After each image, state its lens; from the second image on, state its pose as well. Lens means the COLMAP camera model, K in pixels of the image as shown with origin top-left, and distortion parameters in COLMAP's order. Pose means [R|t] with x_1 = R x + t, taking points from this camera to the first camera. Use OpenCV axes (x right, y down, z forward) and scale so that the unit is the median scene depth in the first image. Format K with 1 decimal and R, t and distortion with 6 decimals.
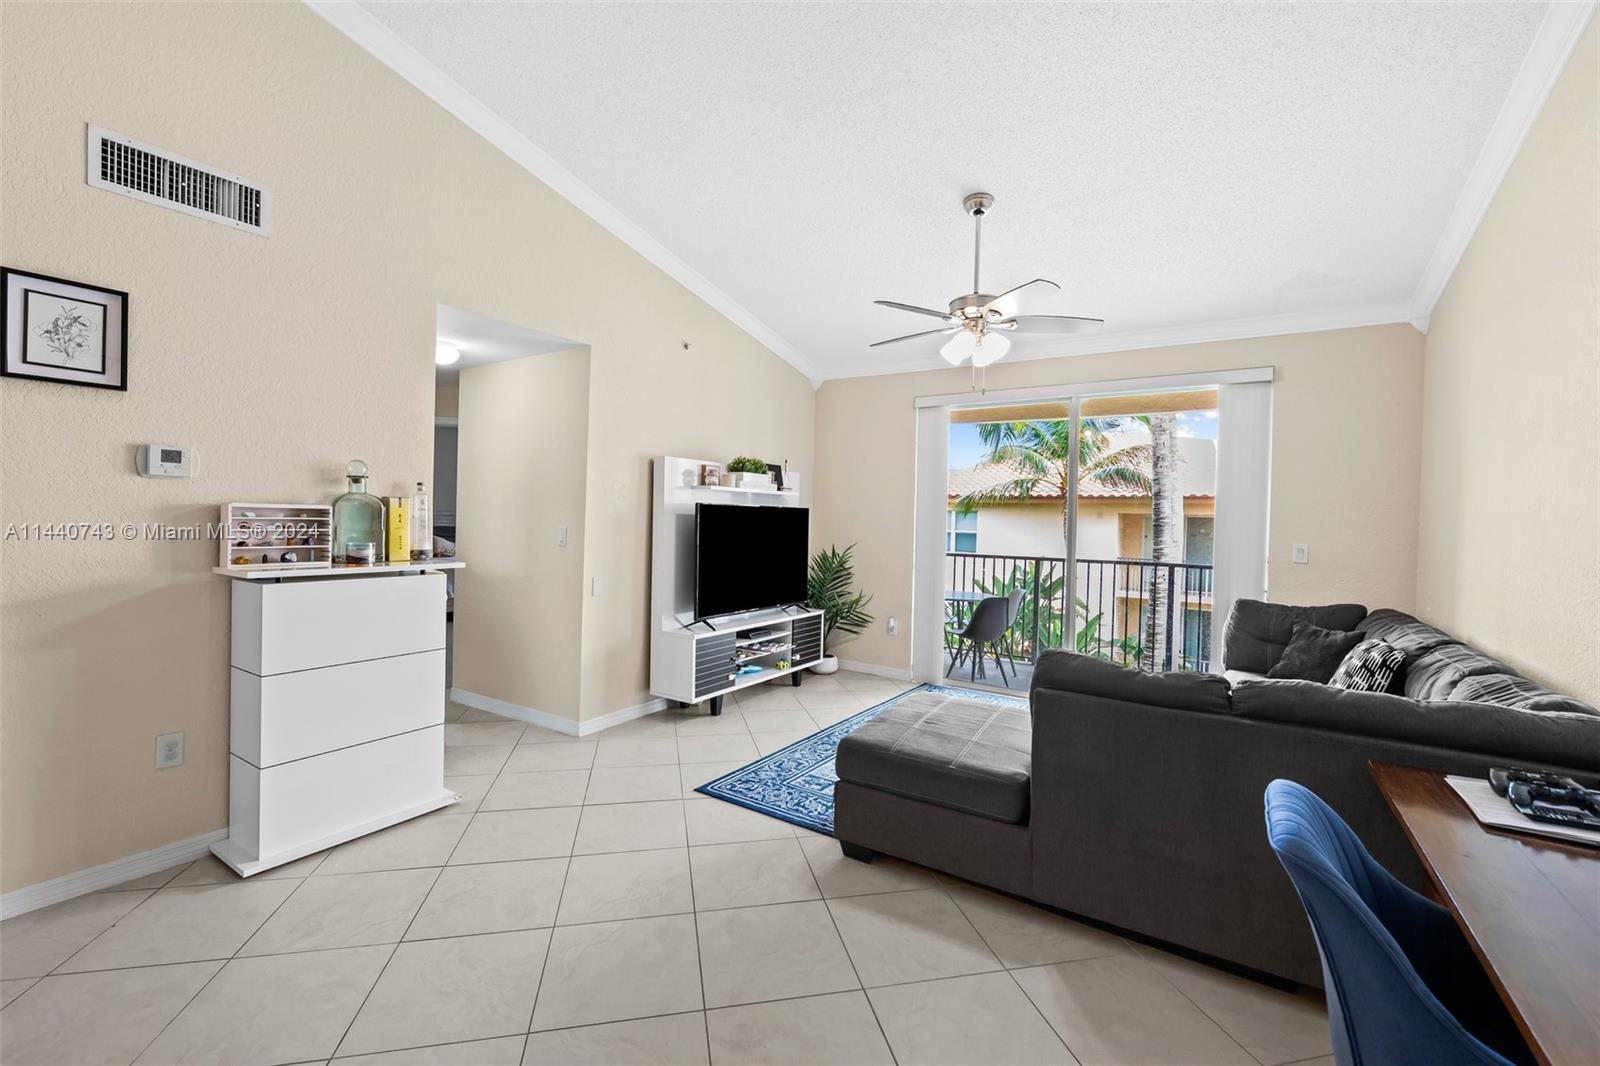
lens RADIAL K [[672.5, 0, 800.0], [0, 672.5, 533.0], [0, 0, 1]] dist [-0.000632, -0.000217]
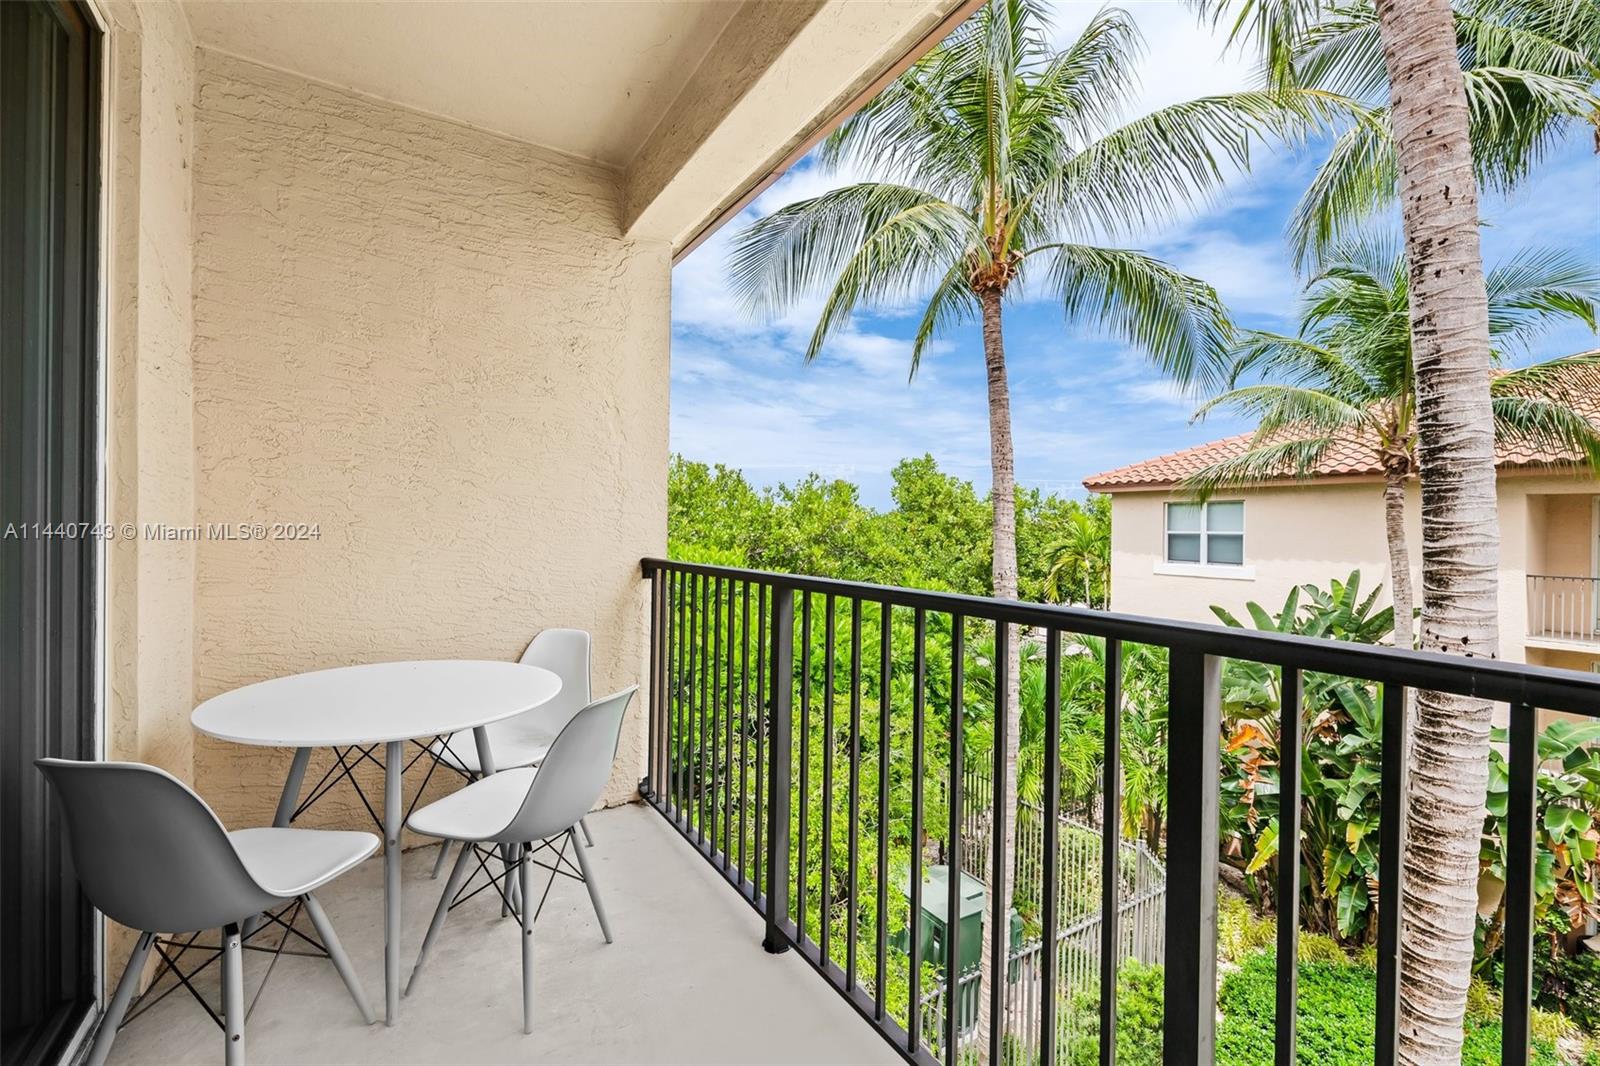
lens RADIAL K [[672.5, 0, 800.0], [0, 672.5, 533.0], [0, 0, 1]] dist [-0.000632, -0.000217]
pose [[0.906259, -0.007951, -0.422649, 0.376462], [0.002227, 0.999899, -0.014035, 0.018131], [0.422717, 0.011778, 0.906185, 0.570970]]
